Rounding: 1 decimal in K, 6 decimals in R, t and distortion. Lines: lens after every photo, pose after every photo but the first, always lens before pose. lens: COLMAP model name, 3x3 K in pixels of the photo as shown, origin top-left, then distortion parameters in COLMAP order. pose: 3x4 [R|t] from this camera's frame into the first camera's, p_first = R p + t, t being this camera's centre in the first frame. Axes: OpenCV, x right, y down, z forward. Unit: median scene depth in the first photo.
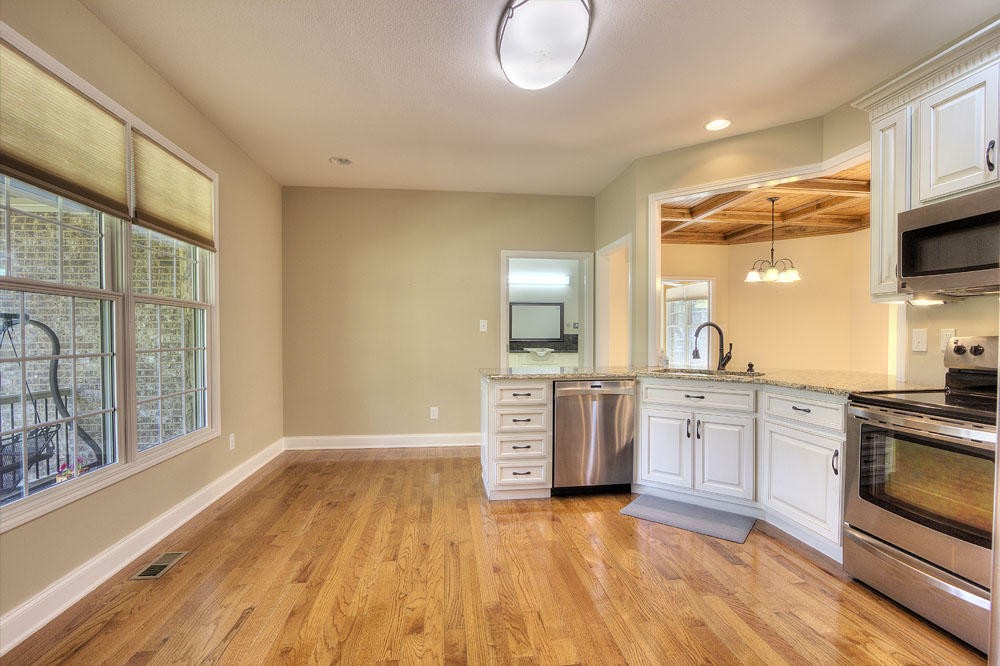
lens RADIAL K [[461.0, 0, 499.7], [0, 461.0, 341.0], [0, 0, 1]] dist [-0.018847, 0.001624]
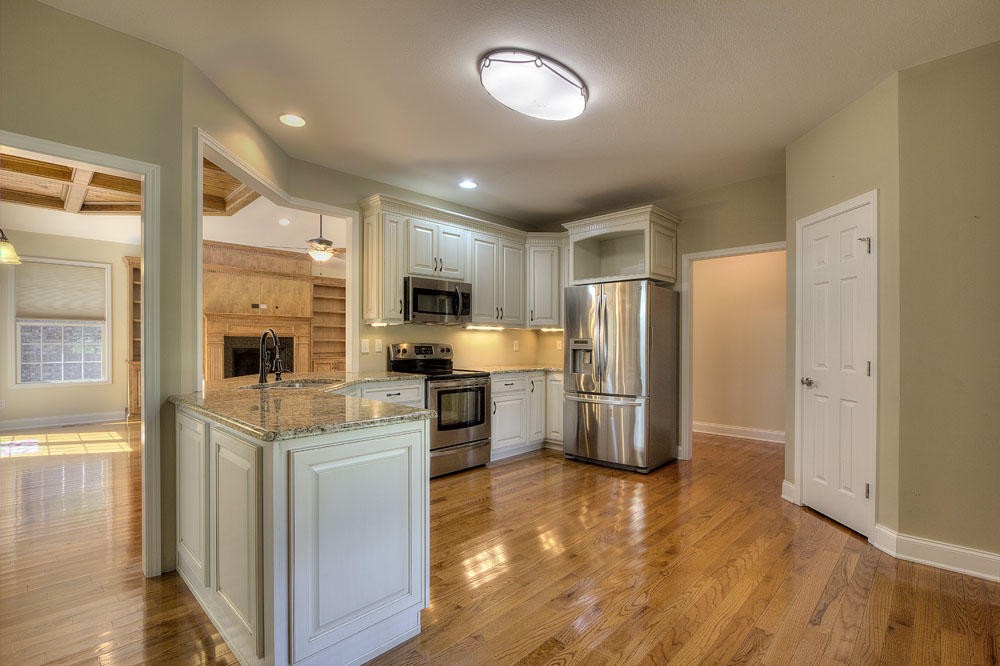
lens RADIAL K [[461.0, 0, 501.6], [0, 461.0, 335.0], [0, 0, 1]] dist [-0.018847, 0.001624]
pose [[-0.632247, 0.012331, 0.774669, -0.524424], [0.008697, 0.999923, -0.008818, -0.017253], [-0.774718, 0.001163, -0.632306, 1.262565]]
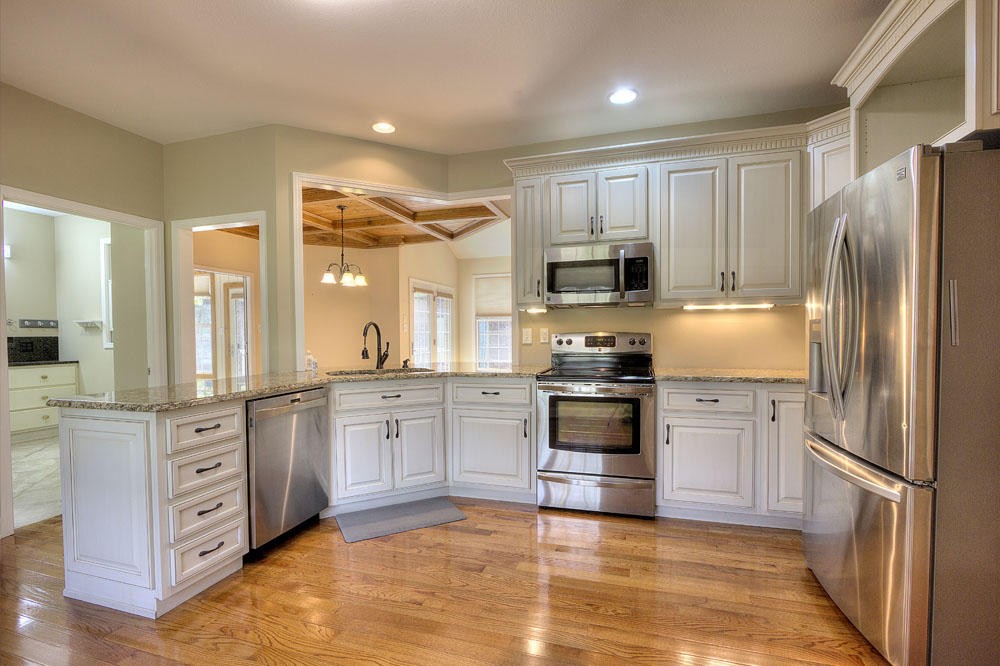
lens RADIAL K [[461.0, 0, 498.8], [0, 461.0, 342.2], [0, 0, 1]] dist [-0.018847, 0.001624]
pose [[0.409192, -0.022024, 0.912183, -0.359426], [0.022030, 0.999656, 0.014254, -0.004501], [-0.912182, 0.014263, 0.409536, 0.354527]]
